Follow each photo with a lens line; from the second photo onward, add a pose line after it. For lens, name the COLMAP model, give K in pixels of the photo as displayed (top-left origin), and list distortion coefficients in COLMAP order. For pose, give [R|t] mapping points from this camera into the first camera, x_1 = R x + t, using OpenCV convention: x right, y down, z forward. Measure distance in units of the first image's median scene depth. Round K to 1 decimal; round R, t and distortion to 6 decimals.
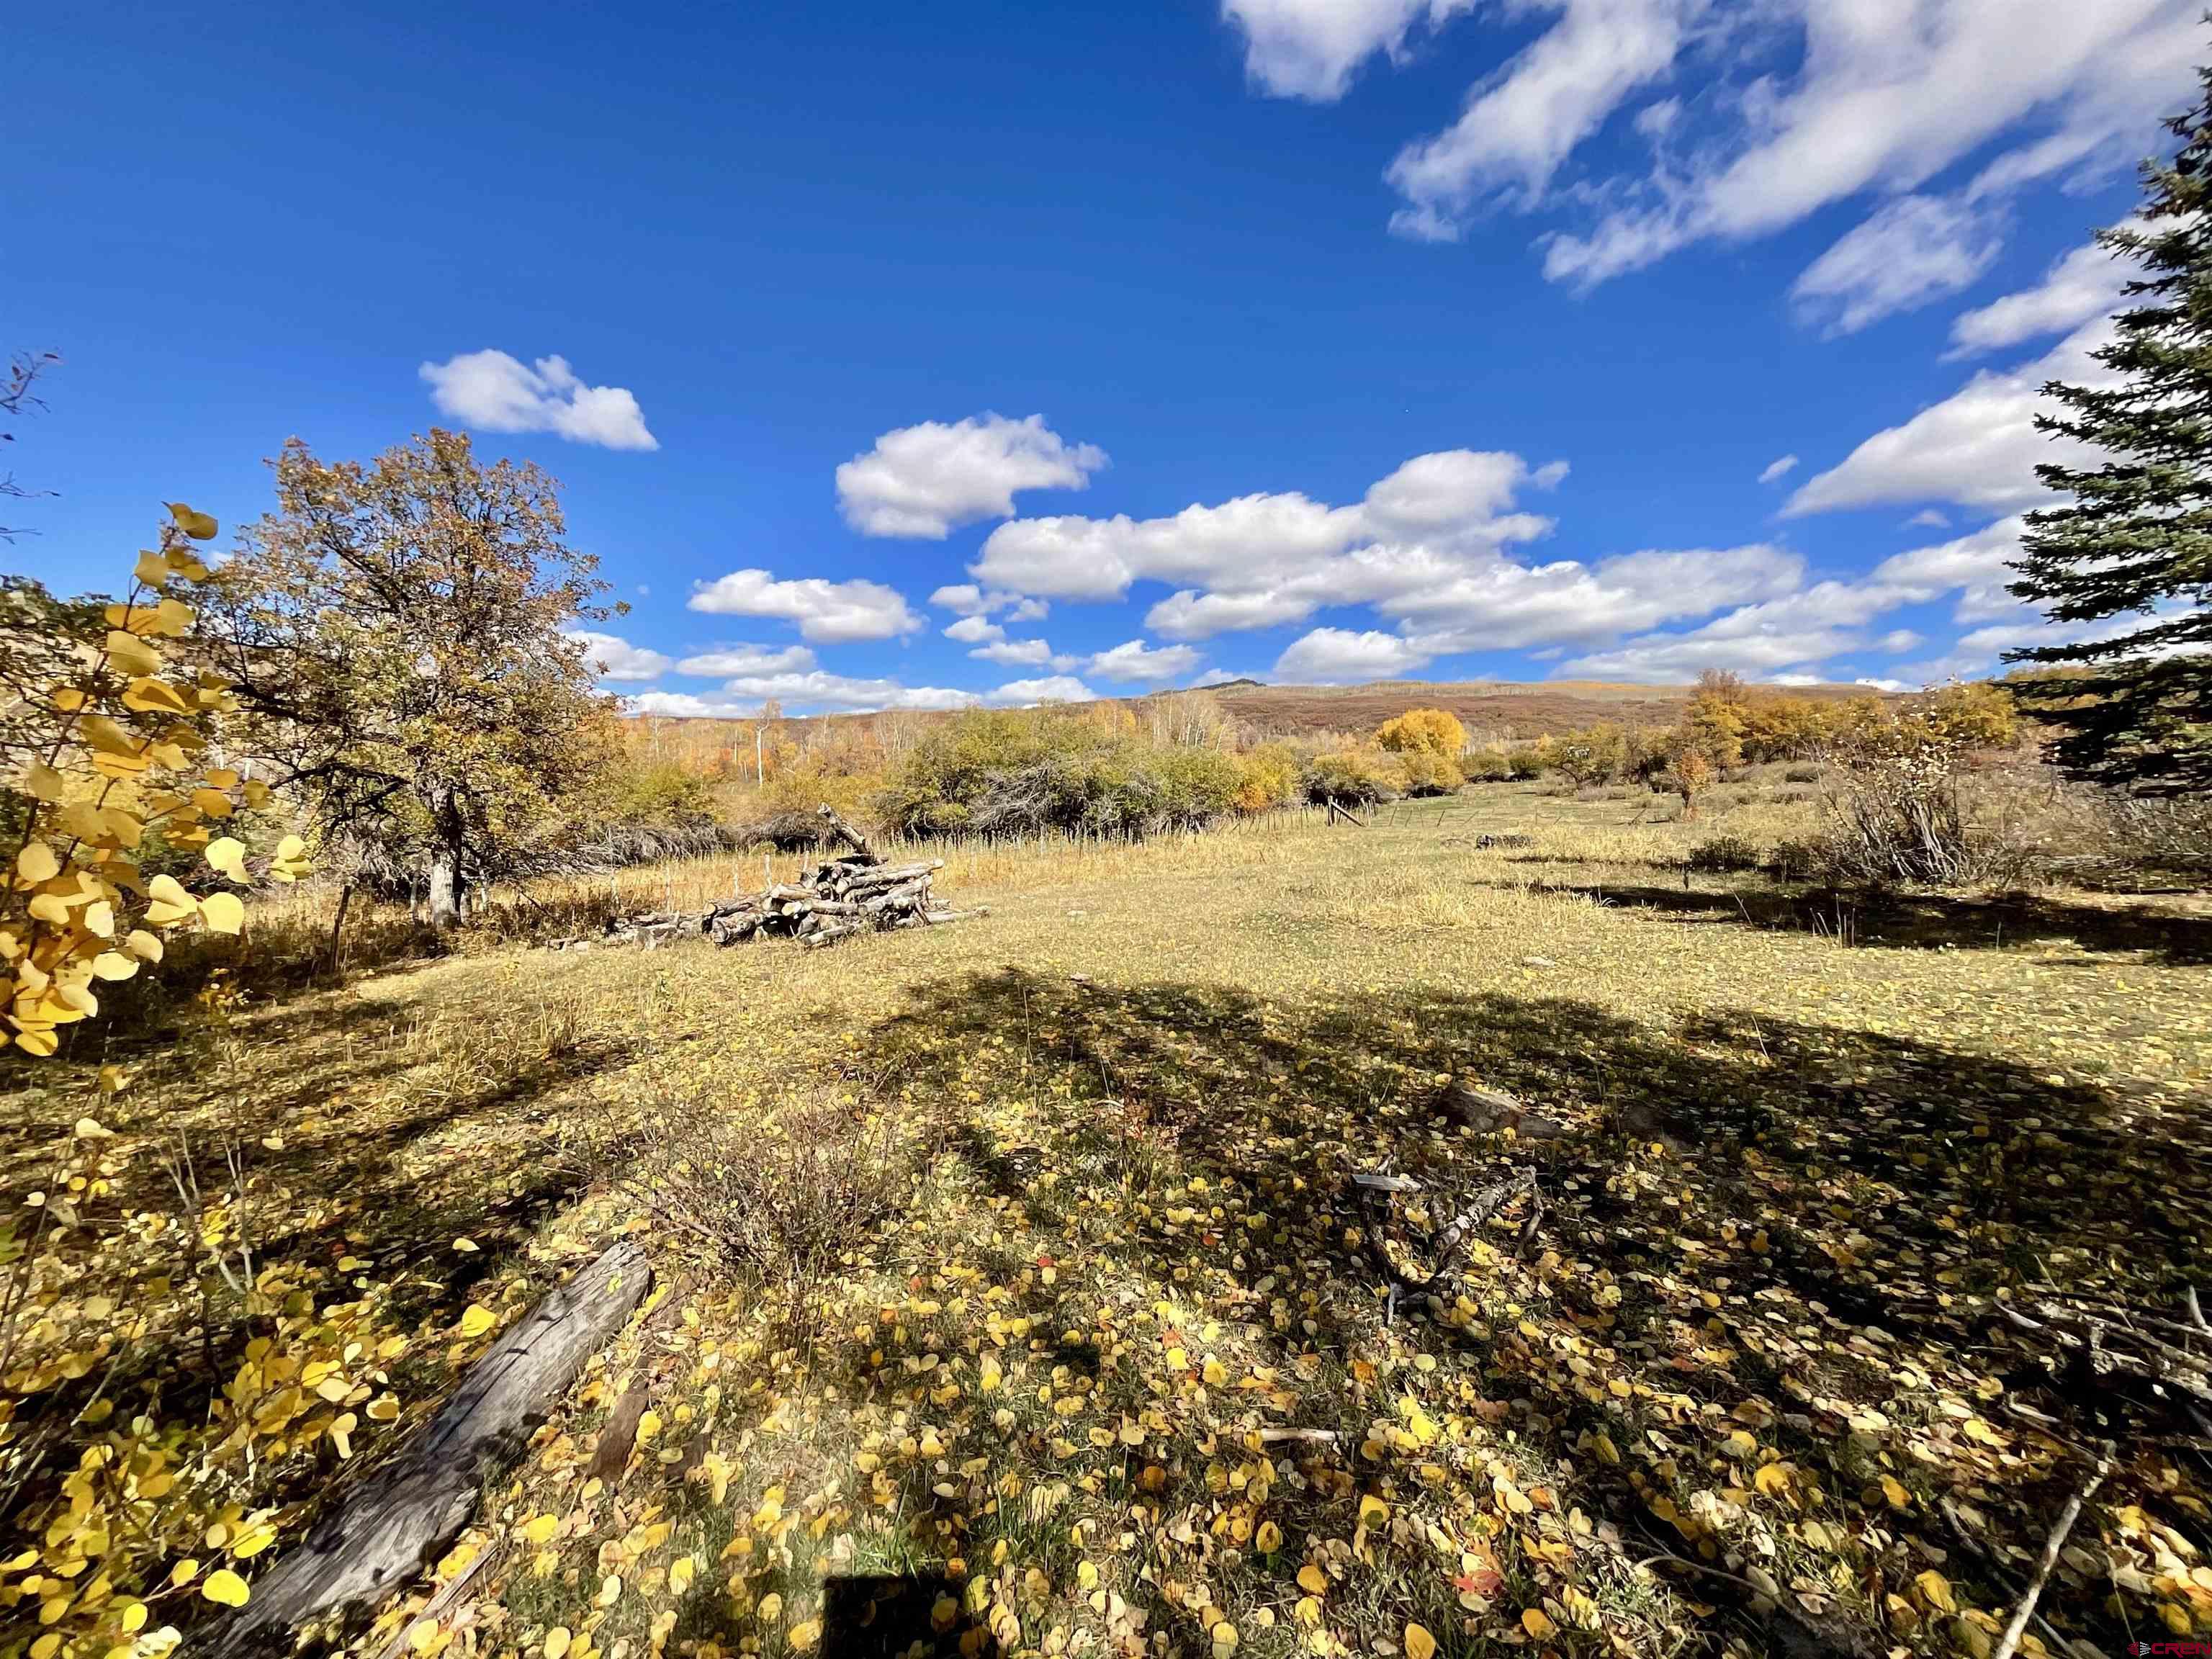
lens RADIAL K [[891.9, 0, 1112.6], [0, 891.9, 824.3], [0, 0, 1]] dist [-0.000397, -0.000004]
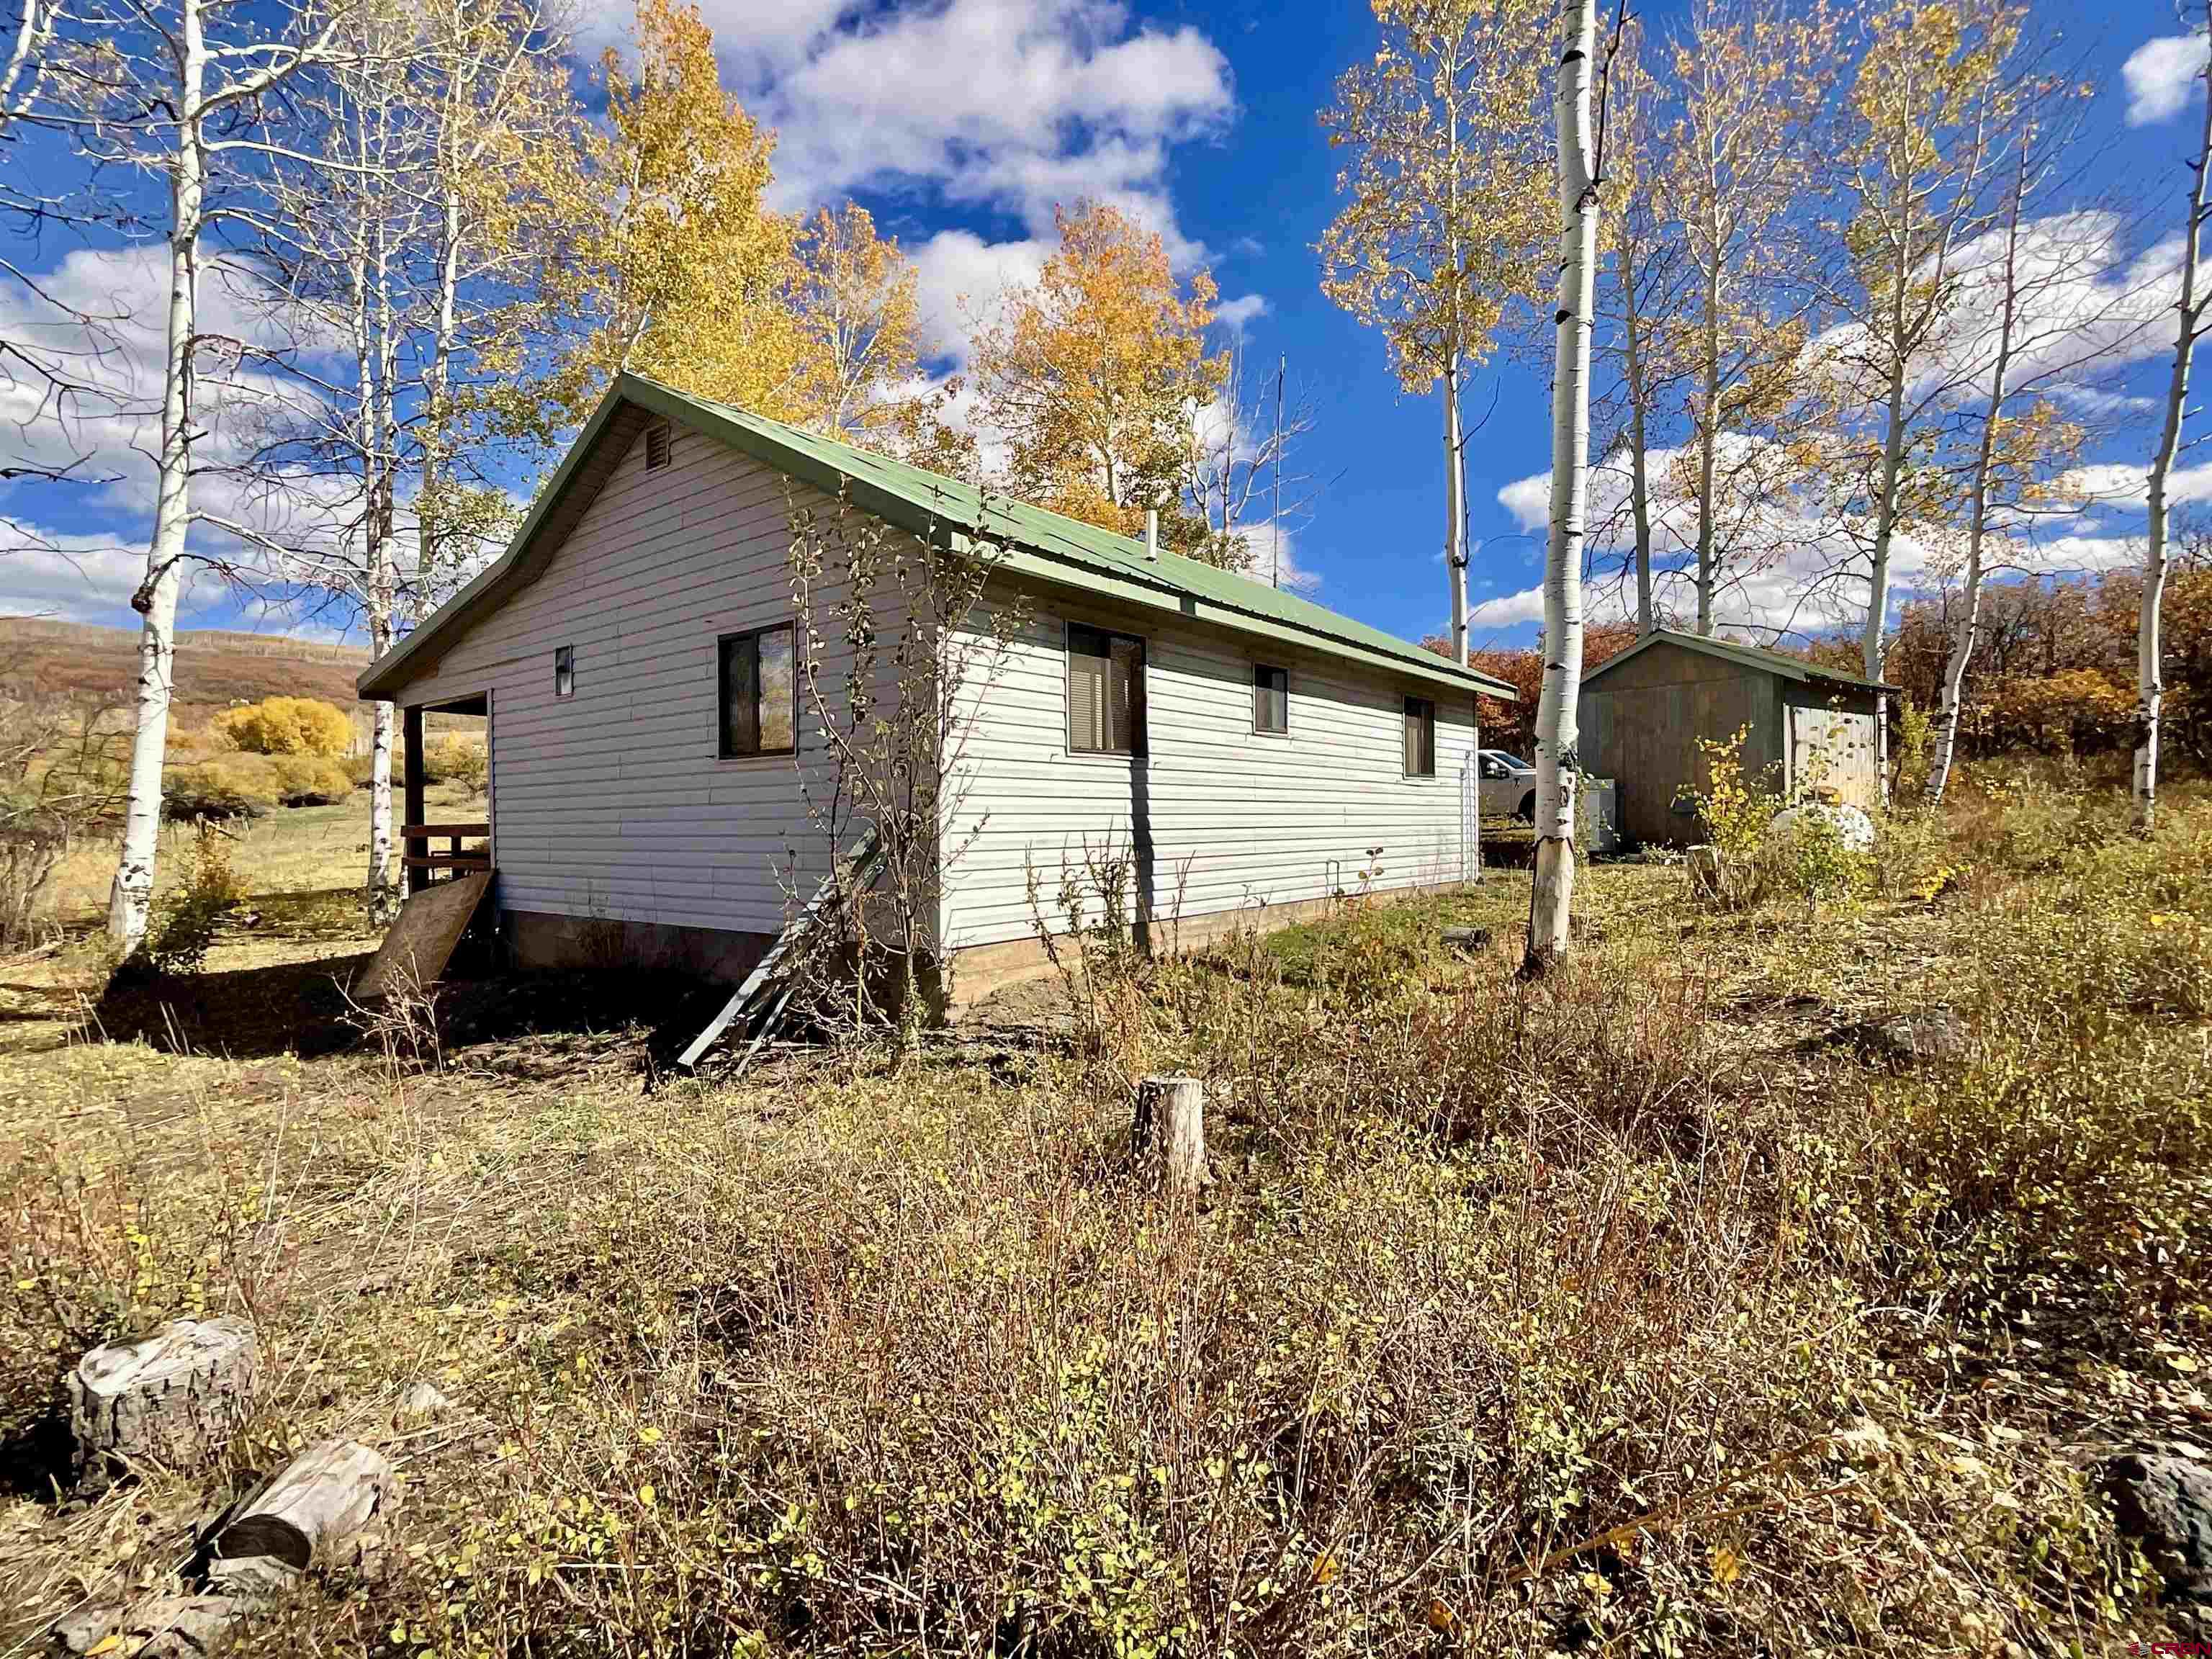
lens RADIAL K [[1031.9, 0, 1112.9], [0, 1031.9, 827.9], [0, 0, 1]] dist [0.003263, 0.000335]
pose [[0.533623, -0.018936, 0.845511, -0.087334], [0.021734, 0.999726, 0.008673, -0.000610], [-0.845443, 0.013748, 0.533888, -0.224781]]
